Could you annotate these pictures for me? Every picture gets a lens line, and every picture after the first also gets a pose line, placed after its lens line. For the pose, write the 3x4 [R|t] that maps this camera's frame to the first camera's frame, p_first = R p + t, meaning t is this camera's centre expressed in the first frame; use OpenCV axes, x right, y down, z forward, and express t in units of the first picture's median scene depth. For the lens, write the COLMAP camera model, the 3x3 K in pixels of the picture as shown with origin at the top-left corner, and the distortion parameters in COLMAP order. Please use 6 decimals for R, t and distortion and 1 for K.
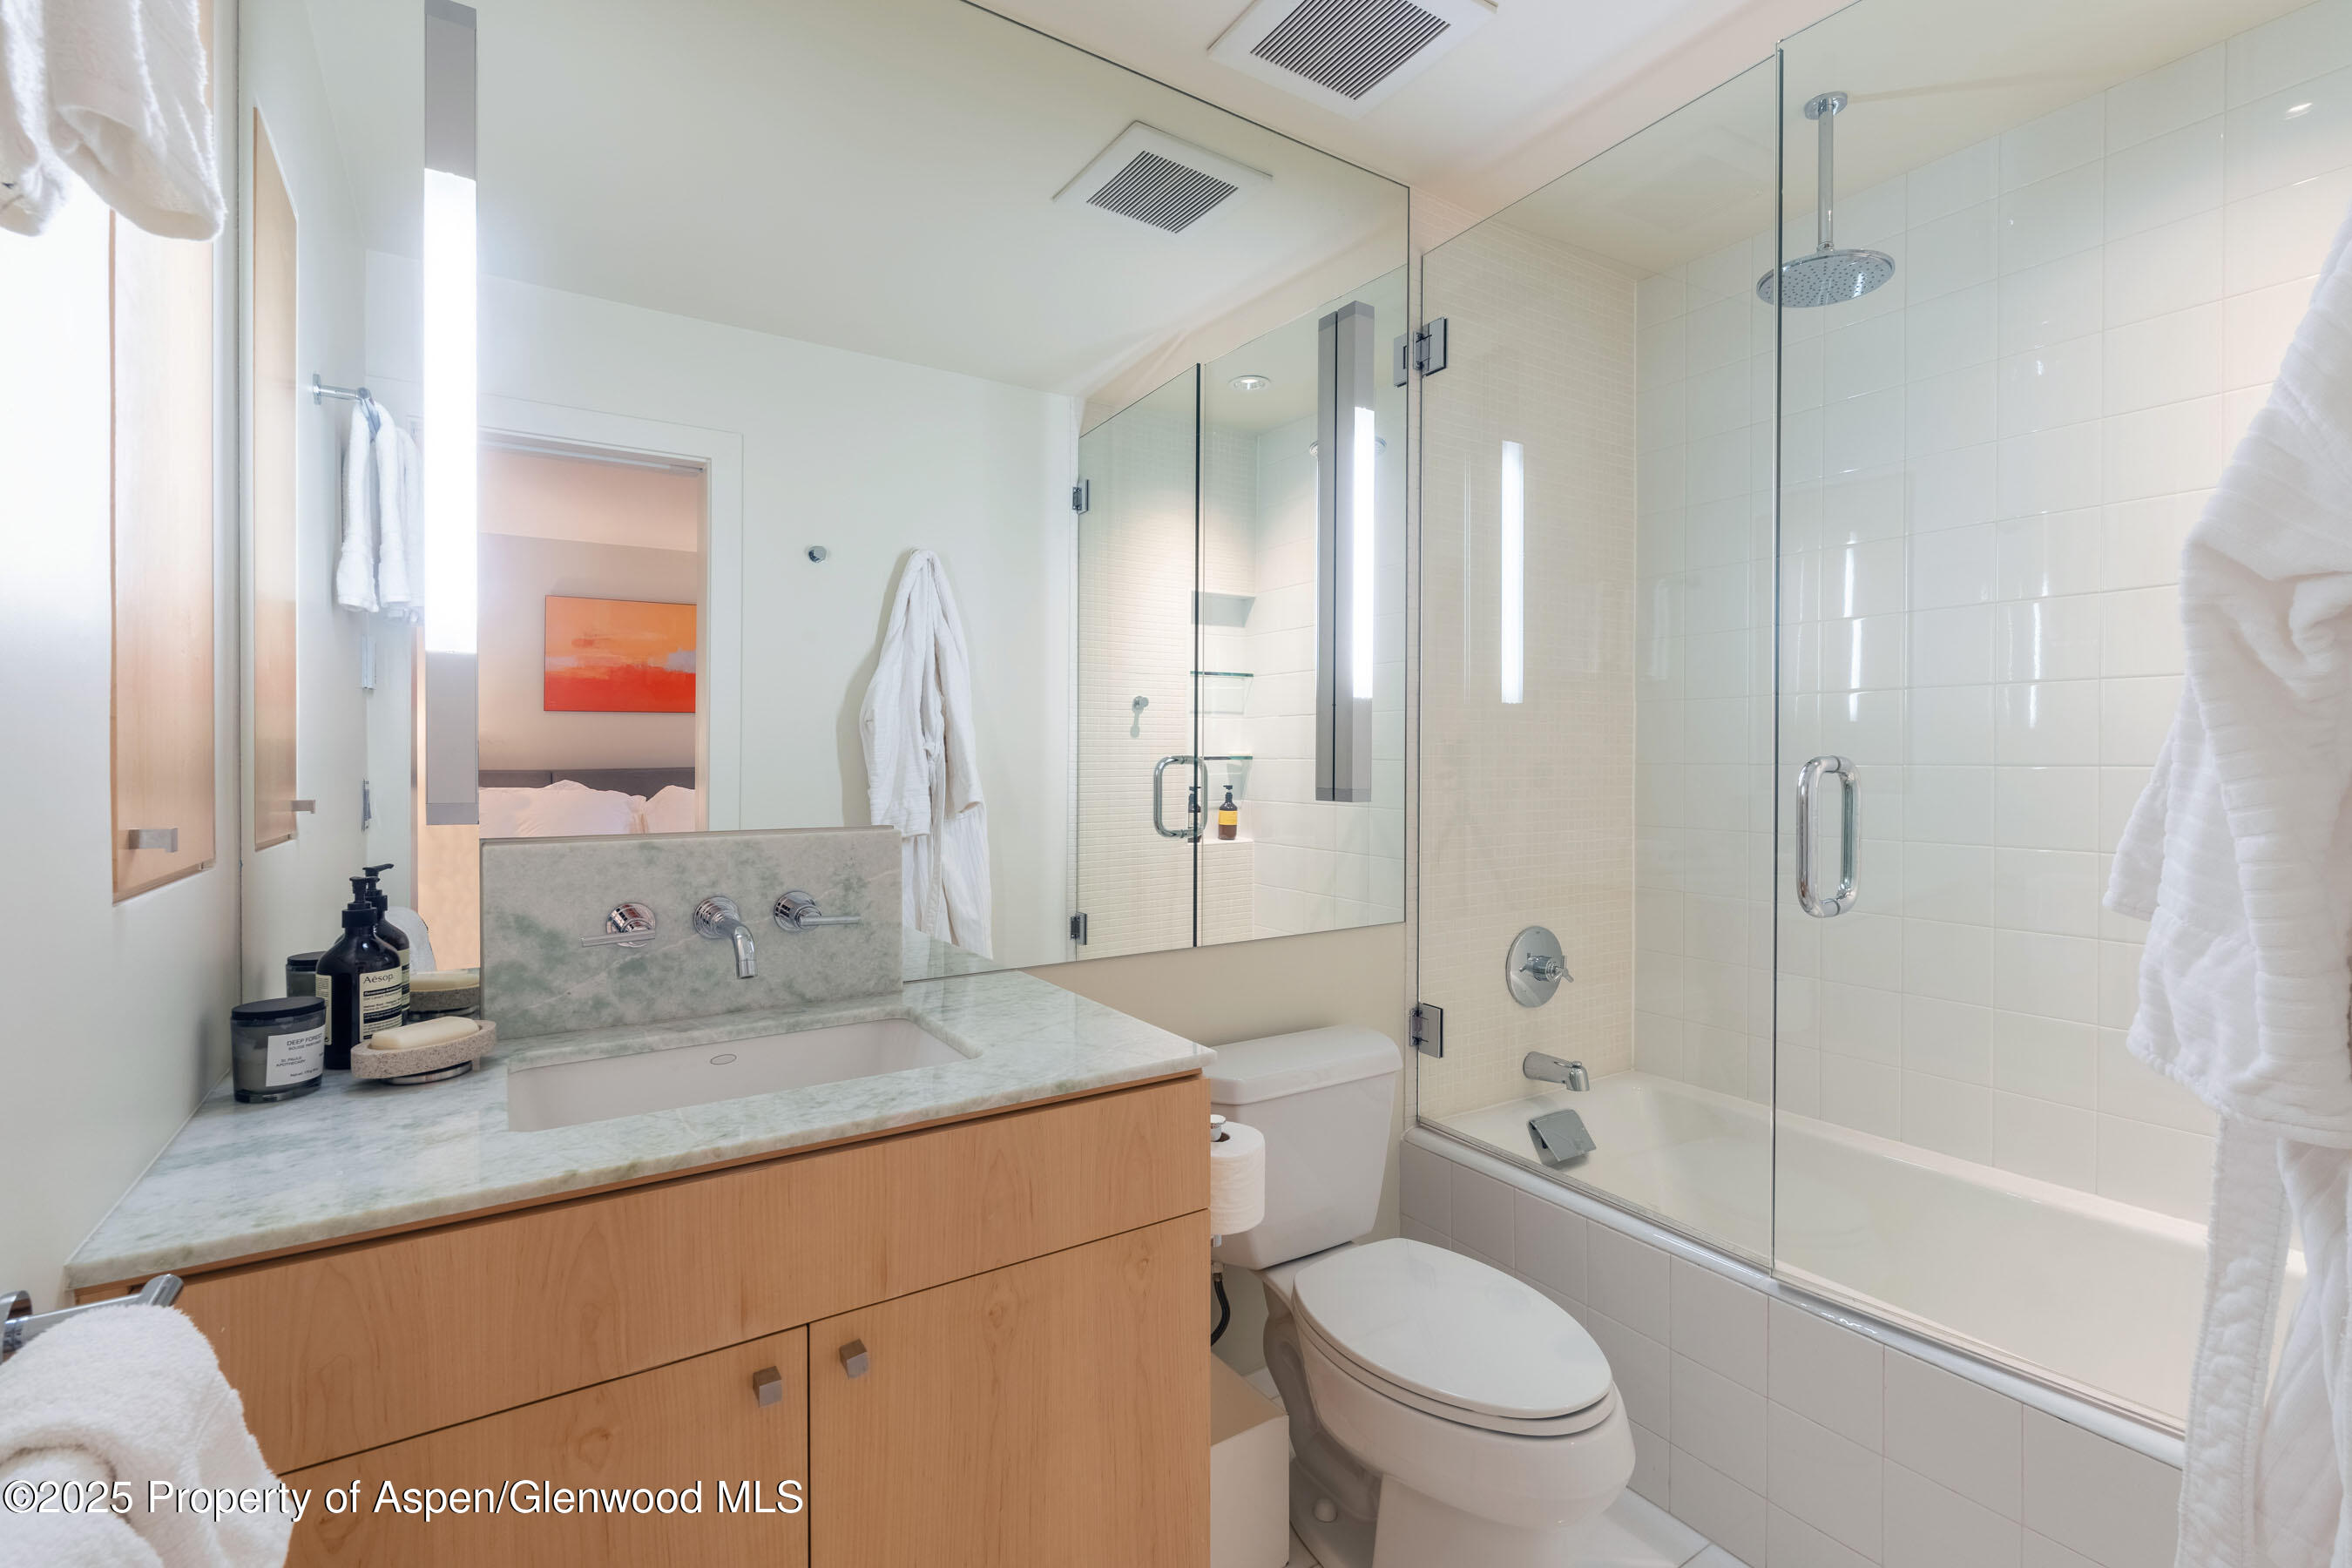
lens RADIAL K [[1086.0, 0, 1182.2], [0, 1086.0, 776.0], [0, 0, 1]] dist [-0.003059, -0.000108]
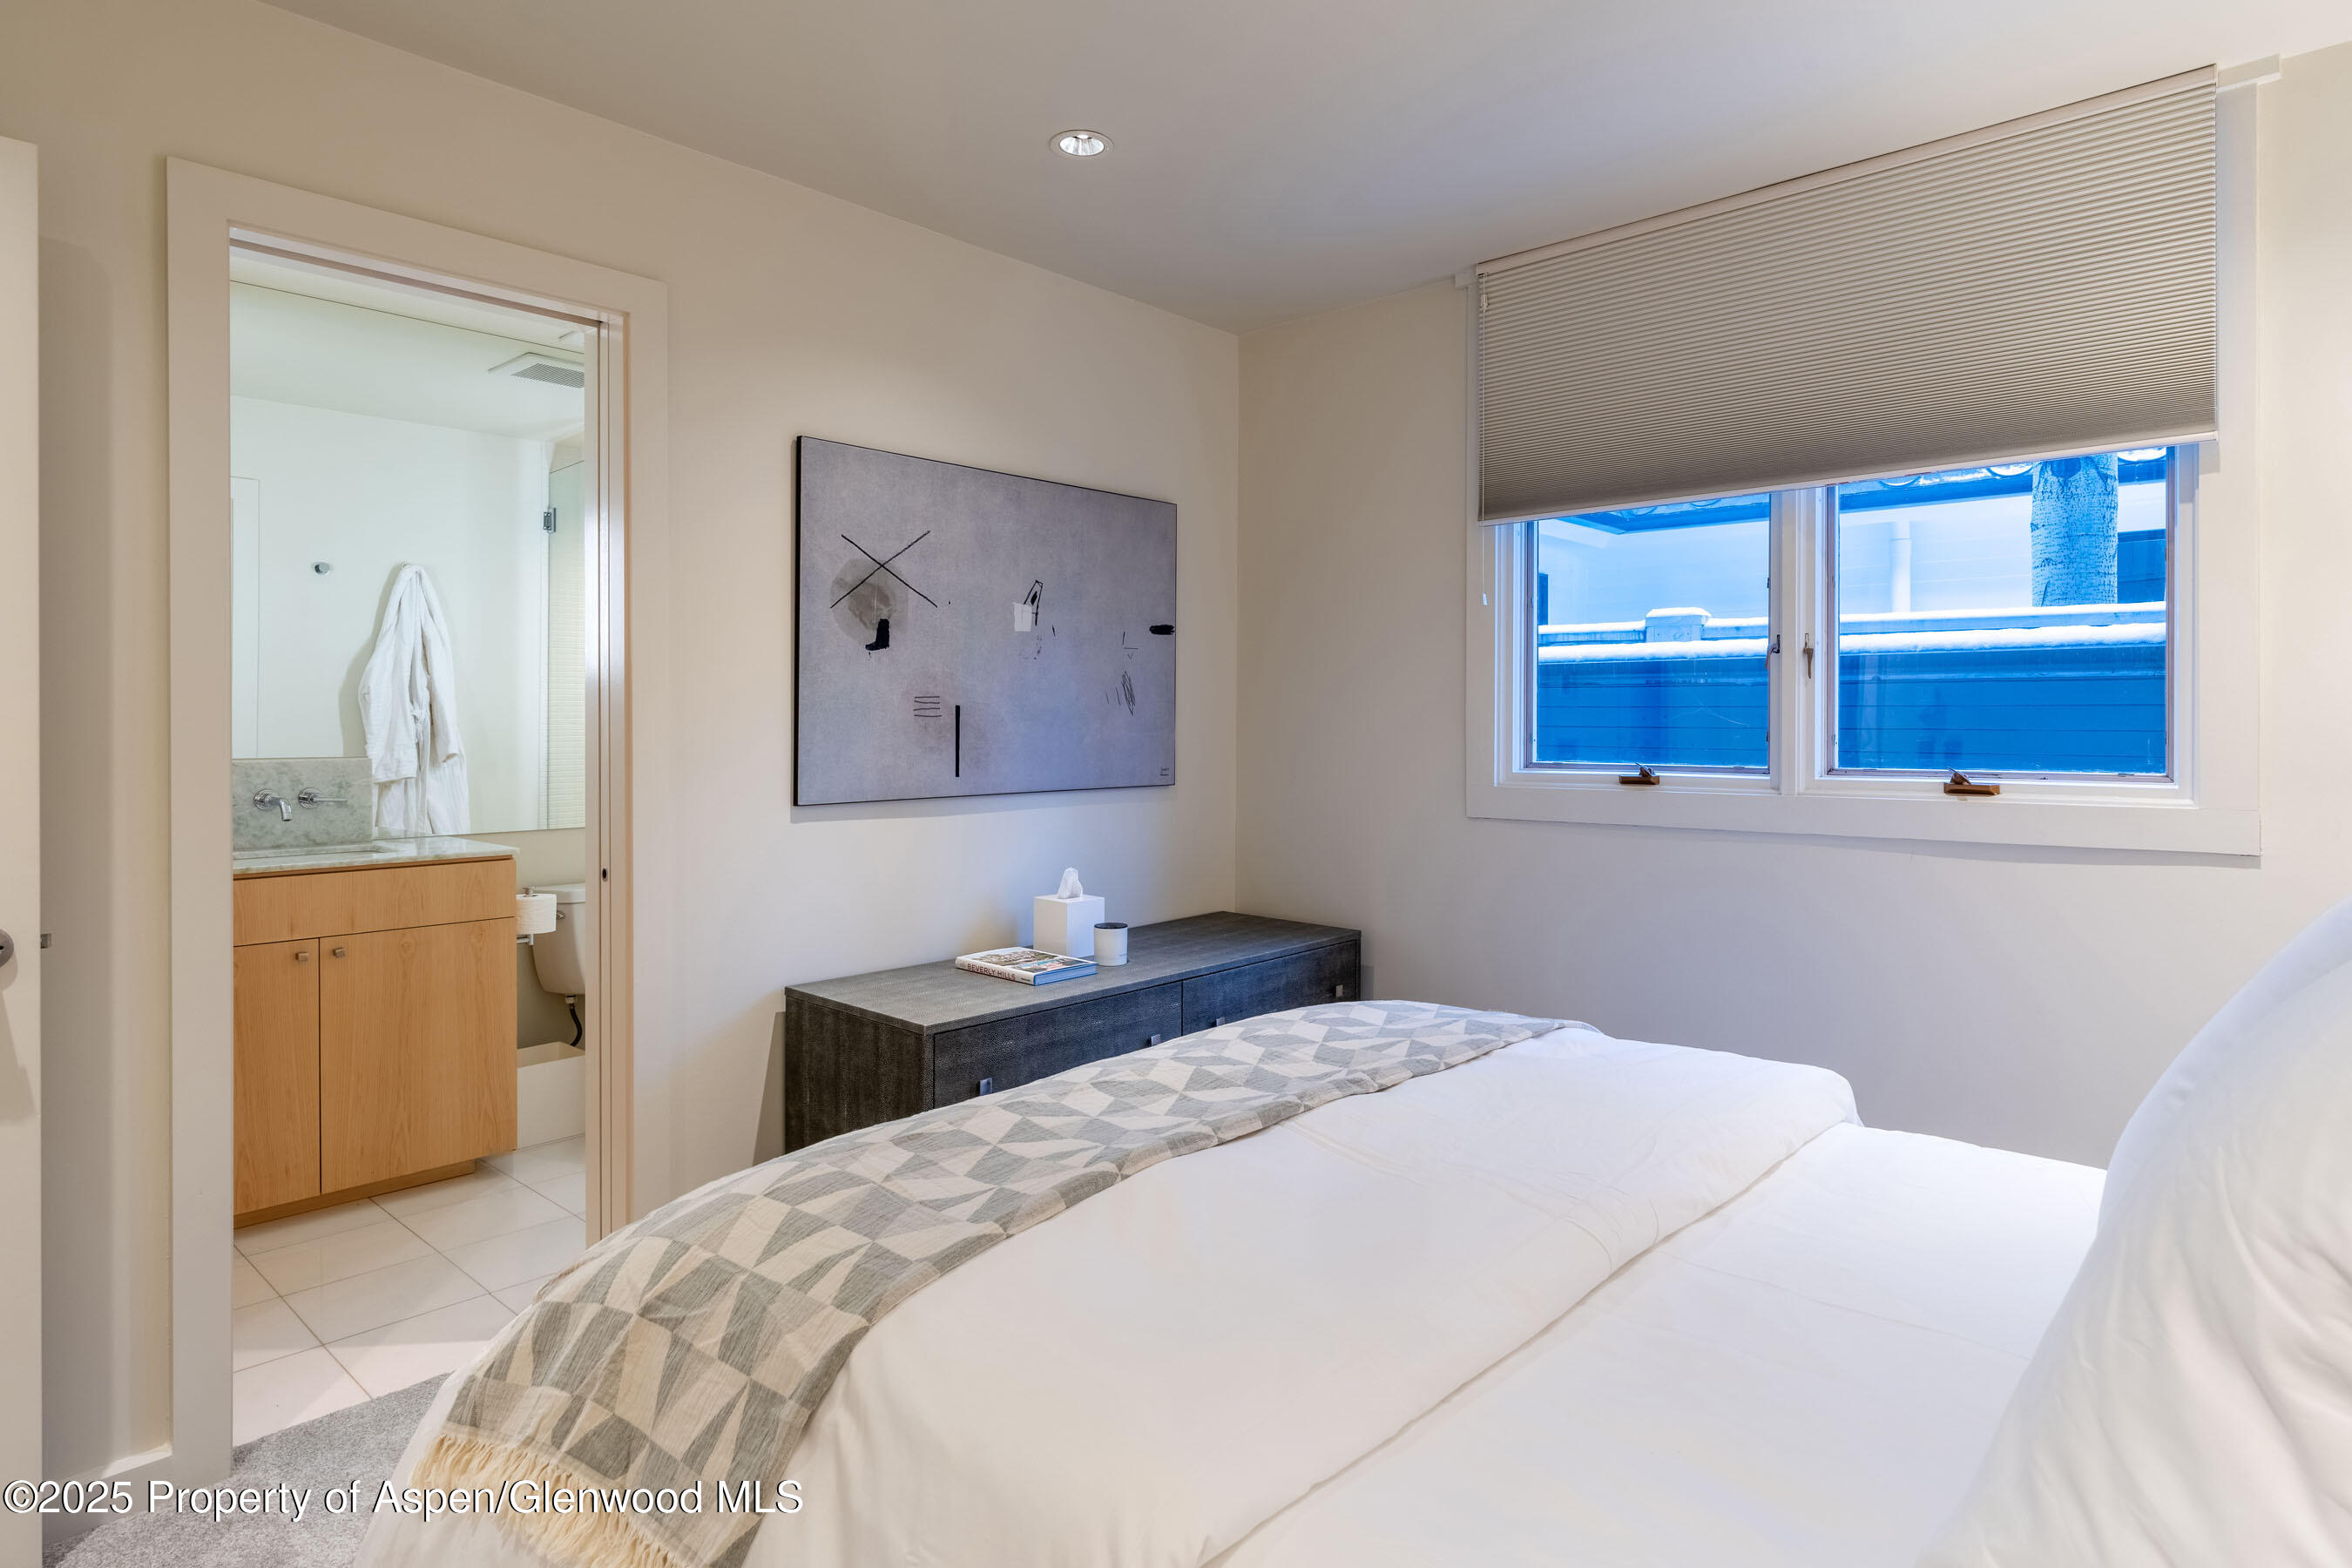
lens RADIAL K [[1273.9, 0, 1146.5], [0, 1273.9, 724.9], [0, 0, 1]] dist [-0.002384, -0.000343]
pose [[0.968762, -0.006214, 0.247914, 0.250638], [0.009253, 0.999896, -0.011094, 0.013539], [-0.247819, 0.013042, 0.968718, -0.746071]]
